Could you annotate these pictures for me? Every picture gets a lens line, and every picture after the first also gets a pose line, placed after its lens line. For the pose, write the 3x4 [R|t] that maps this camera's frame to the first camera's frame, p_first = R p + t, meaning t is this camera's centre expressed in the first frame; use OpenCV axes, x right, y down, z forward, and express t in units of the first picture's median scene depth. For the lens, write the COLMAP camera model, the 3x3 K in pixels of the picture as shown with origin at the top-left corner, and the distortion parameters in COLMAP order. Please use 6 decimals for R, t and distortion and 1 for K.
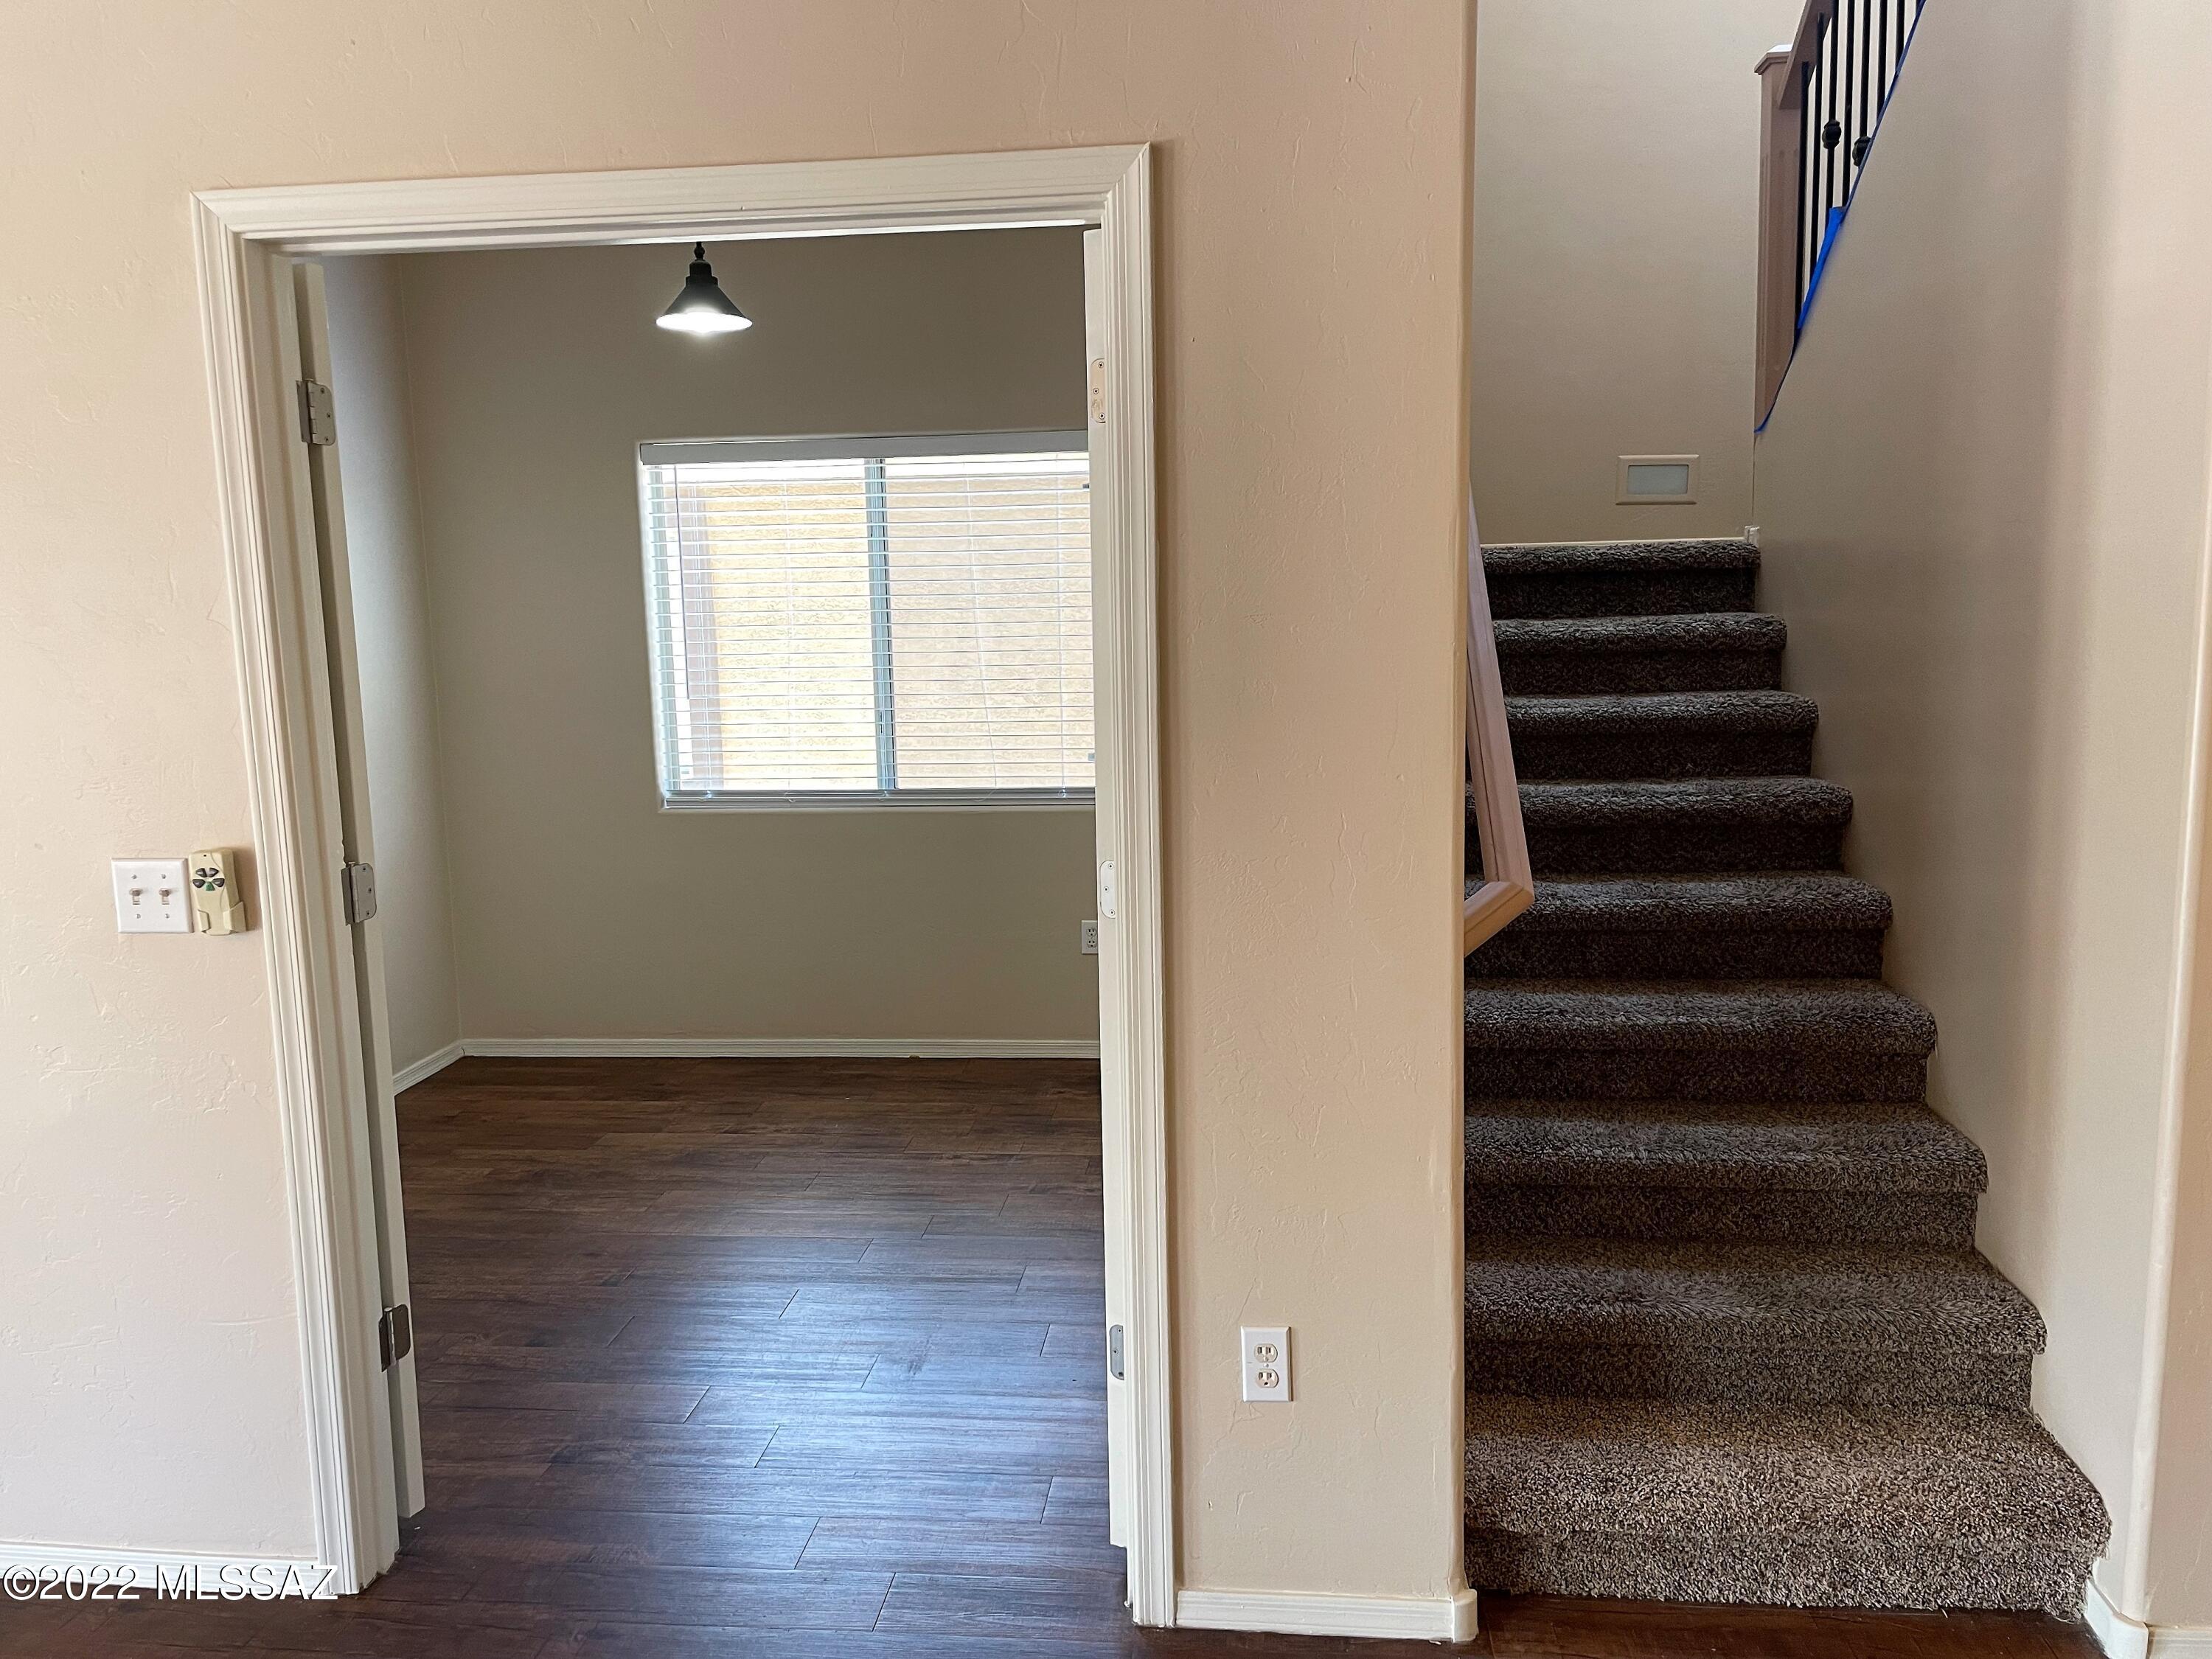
lens RADIAL K [[1682.5, 0, 1105.0], [0, 1682.5, 832.8], [0, 0, 1]] dist [0.086301, -0.114230]
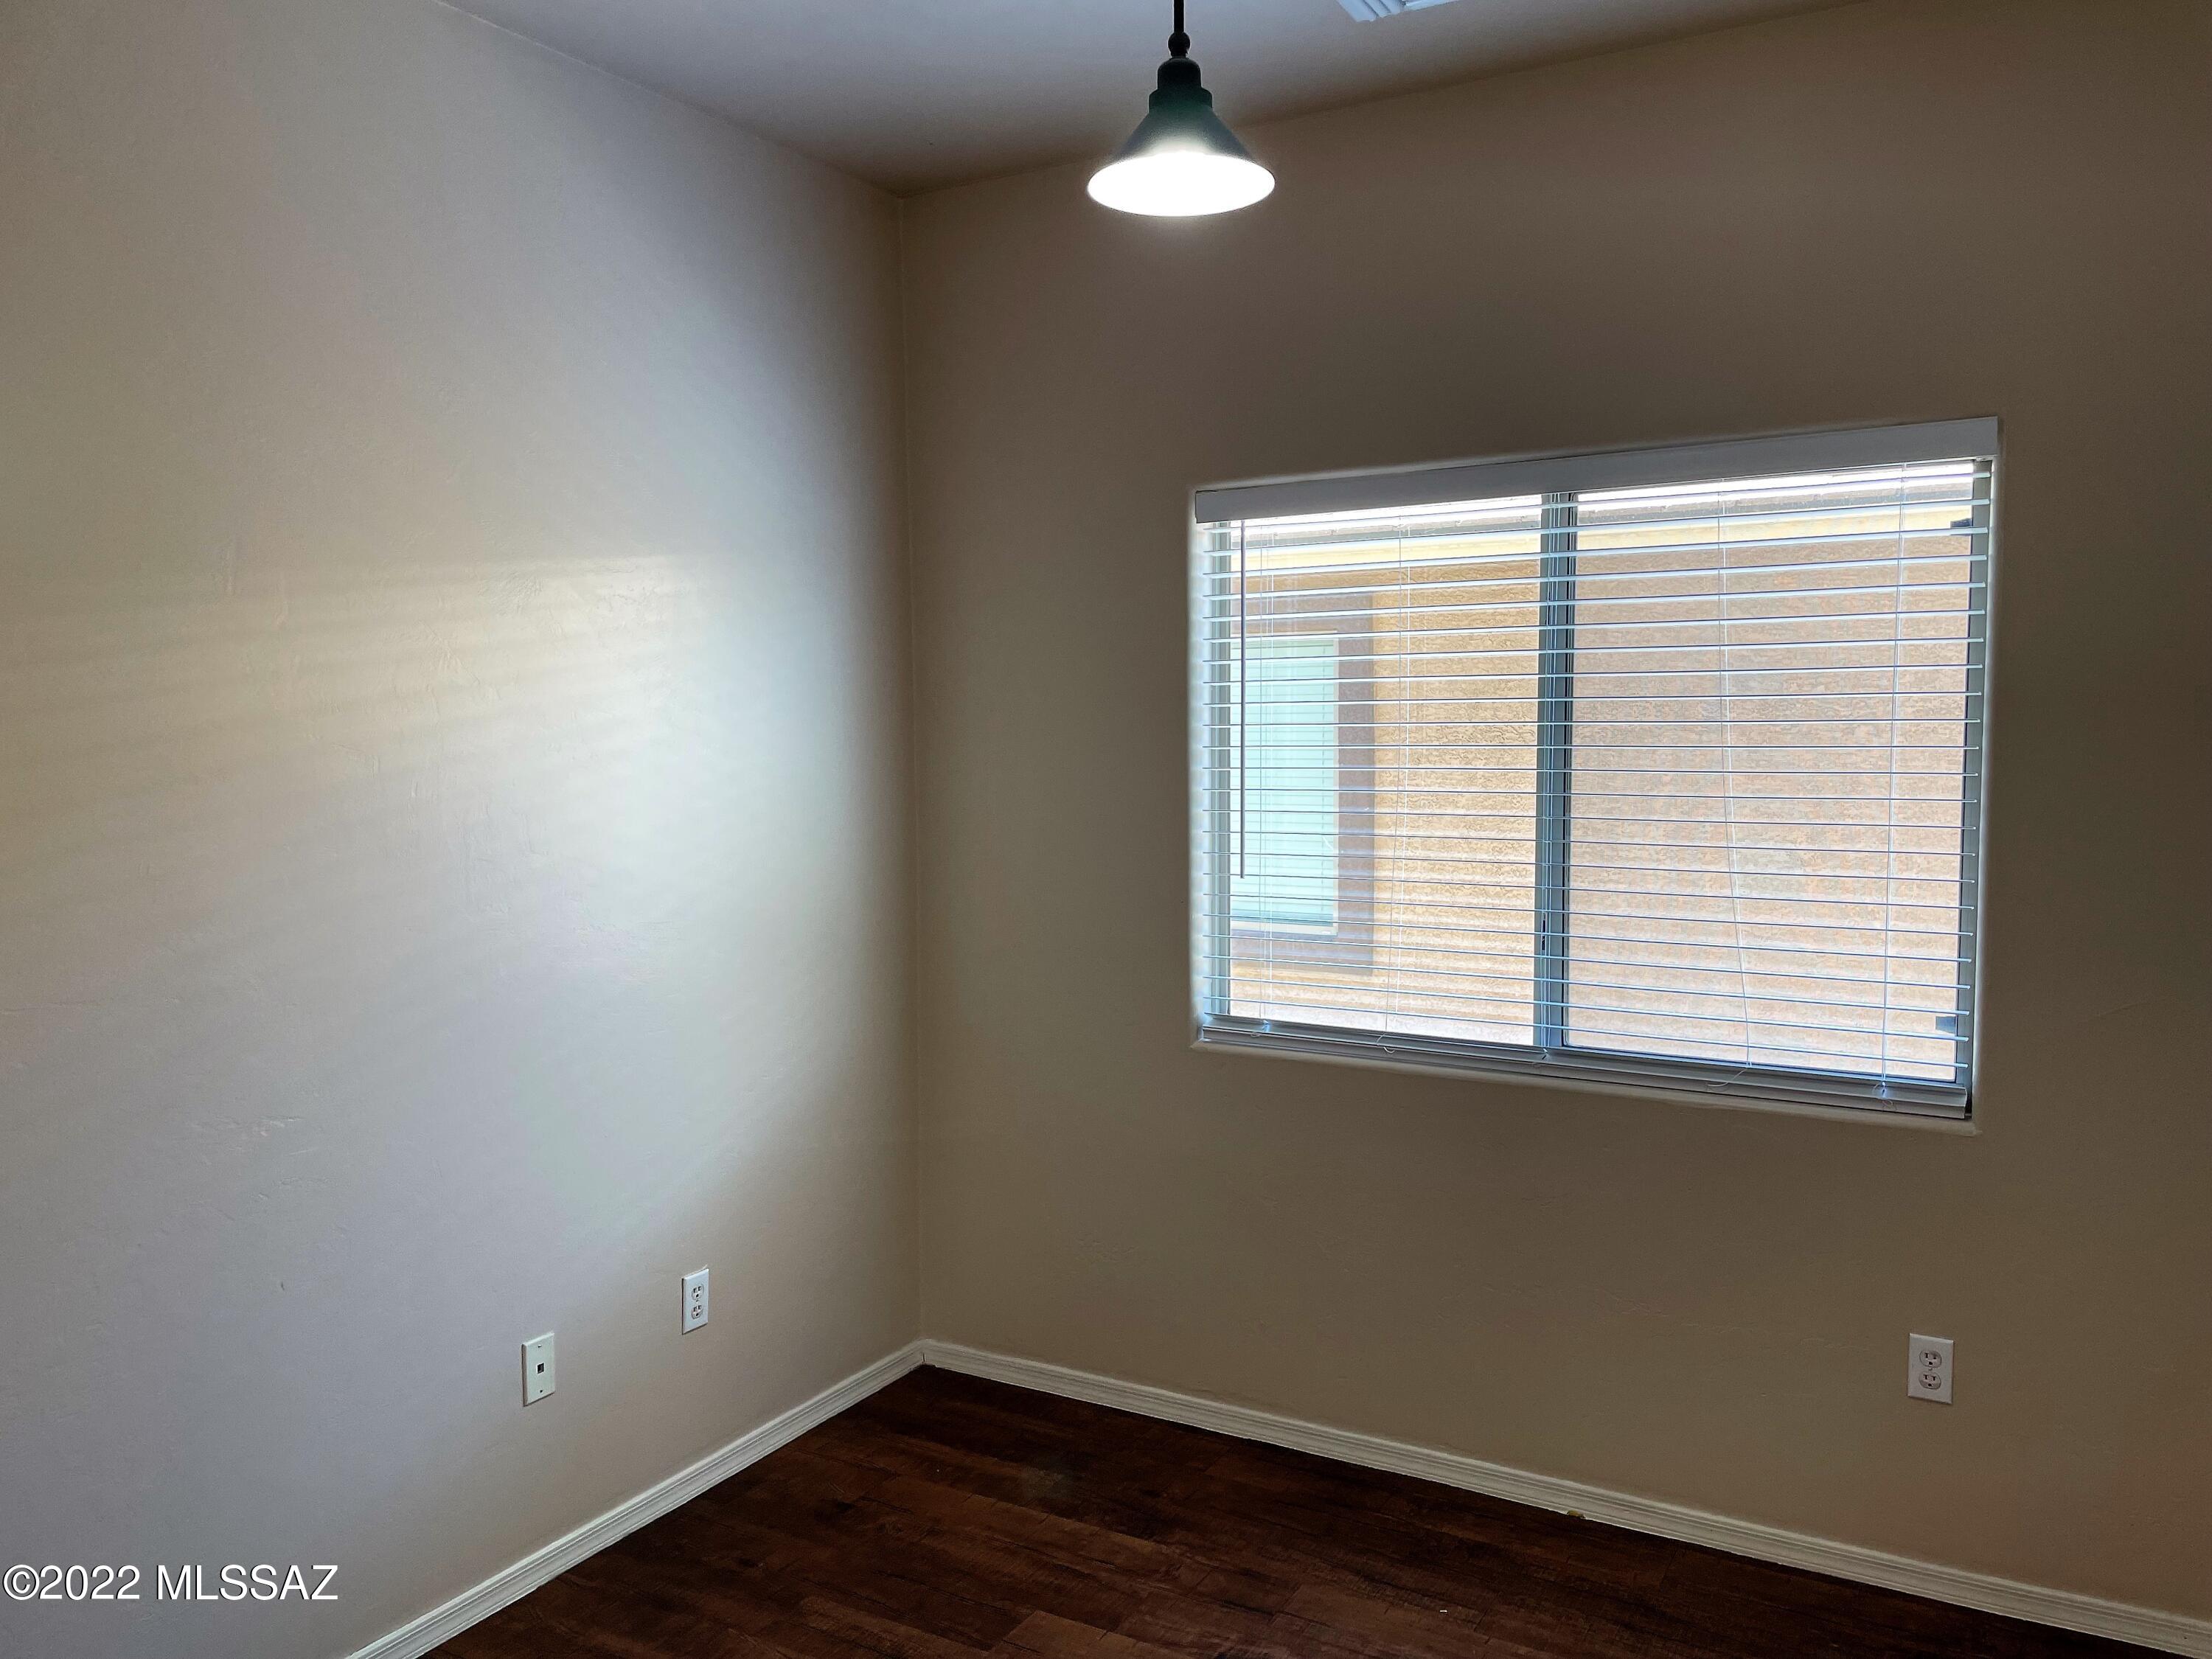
lens RADIAL K [[1682.5, 0, 1105.0], [0, 1682.5, 832.8], [0, 0, 1]] dist [0.086301, -0.114230]
pose [[0.912326, 0.043918, -0.407103, -0.033653], [-0.069010, 0.996501, -0.047152, -0.063047], [0.403608, 0.071112, 0.912164, 0.395251]]
